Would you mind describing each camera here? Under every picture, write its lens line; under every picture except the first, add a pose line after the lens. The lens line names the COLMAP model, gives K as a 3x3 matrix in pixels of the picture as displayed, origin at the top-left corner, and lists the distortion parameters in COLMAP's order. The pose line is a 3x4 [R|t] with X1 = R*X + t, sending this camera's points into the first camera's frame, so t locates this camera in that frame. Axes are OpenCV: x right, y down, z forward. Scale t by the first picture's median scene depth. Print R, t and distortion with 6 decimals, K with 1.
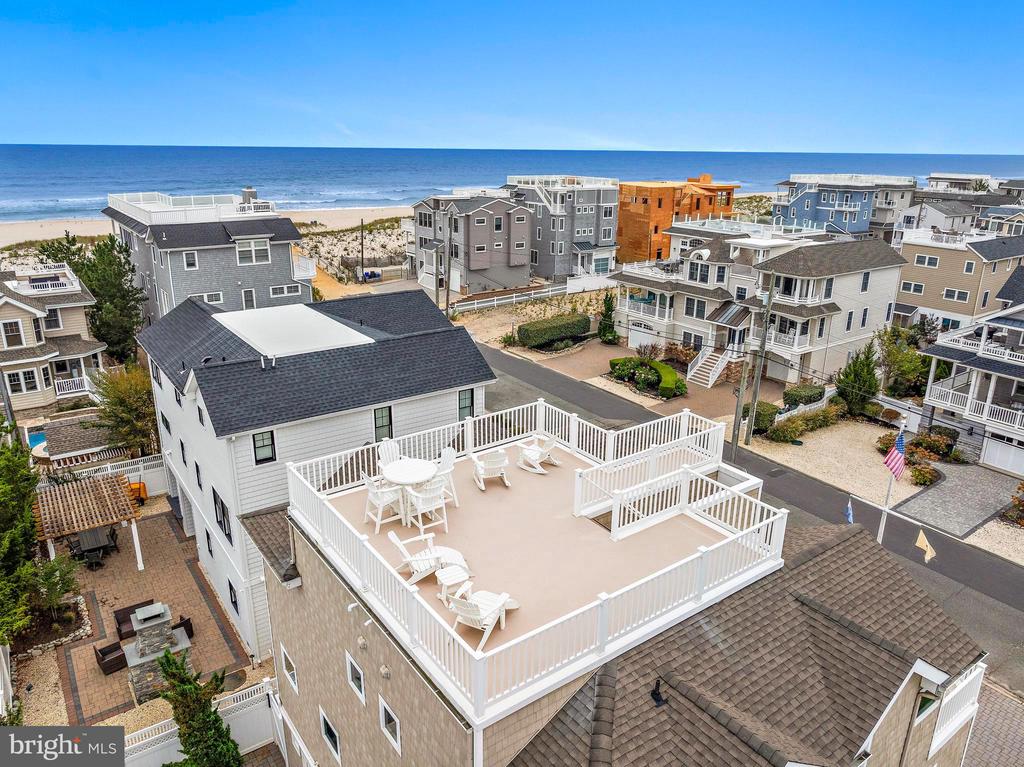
lens RADIAL K [[722.1, 0, 515.3], [0, 722.1, 380.5], [0, 0, 1]] dist [-0.039080, -0.004620]
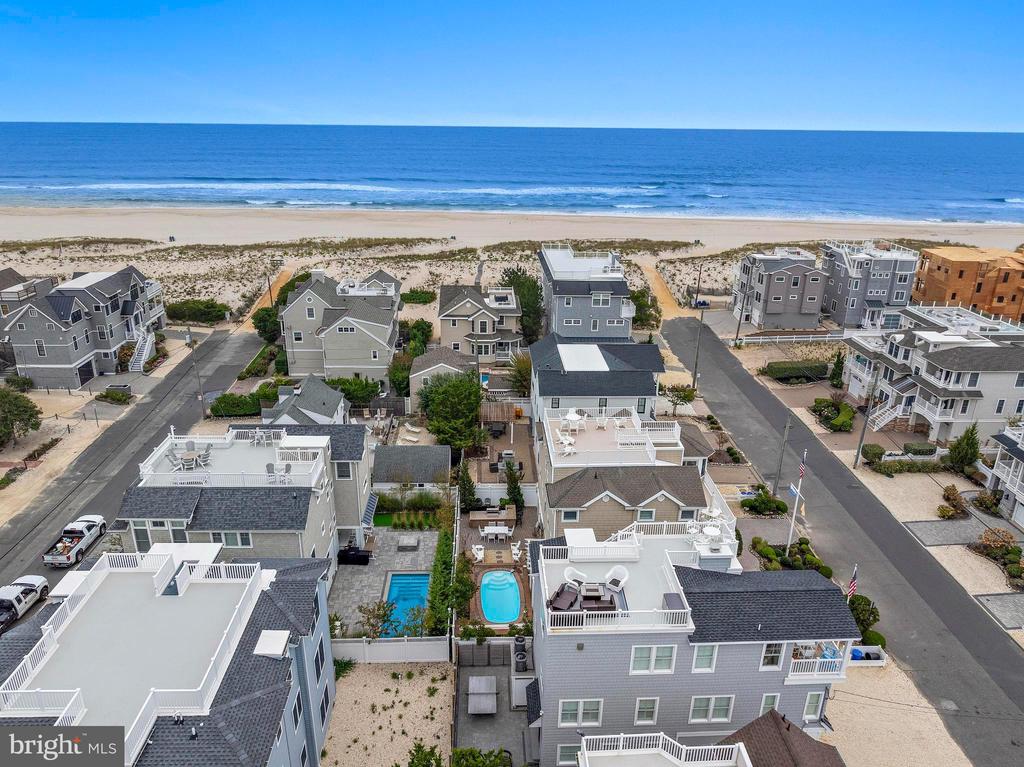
lens RADIAL K [[716.3, 0, 512.1], [0, 716.3, 381.4], [0, 0, 1]] dist [-0.044567, -0.005739]
pose [[0.833494, 0.194105, -0.517312, 0.373365], [-0.176068, 0.980760, 0.084317, -0.078319], [0.523726, 0.020804, 0.851633, -0.579446]]
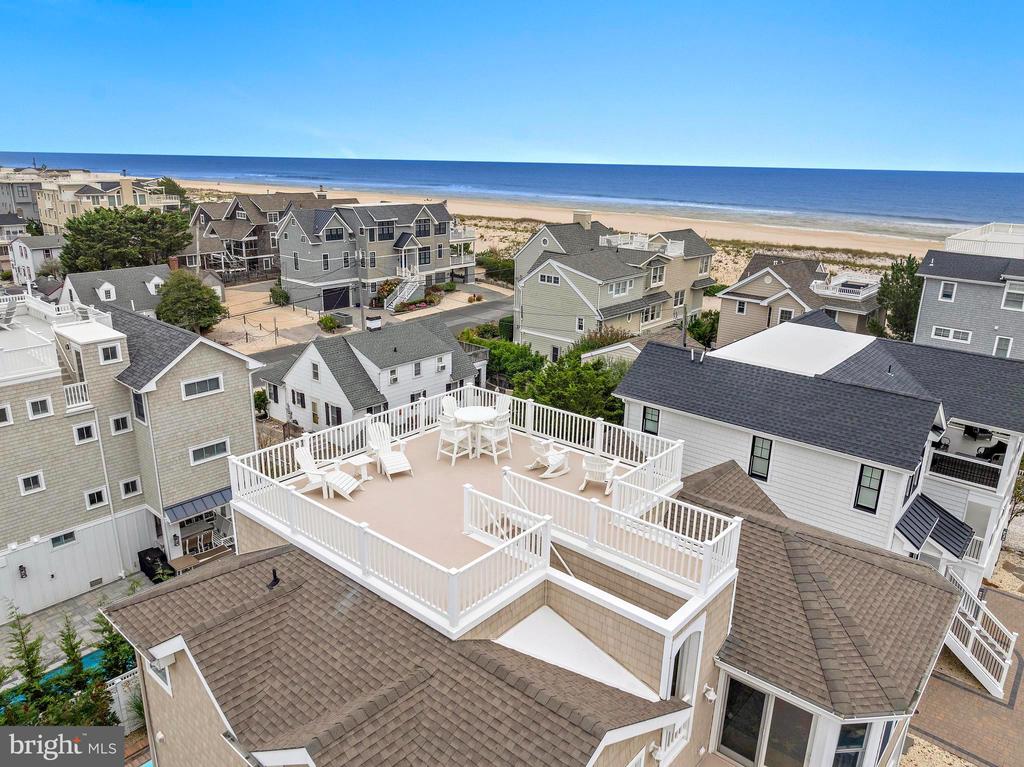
lens RADIAL K [[722.1, 0, 515.3], [0, 722.1, 380.5], [0, 0, 1]] dist [-0.039080, -0.004620]
pose [[0.235190, 0.280707, -0.930532, 0.266386], [-0.320357, 0.926276, 0.198454, -0.051541], [0.917637, 0.251428, 0.307777, 0.179953]]
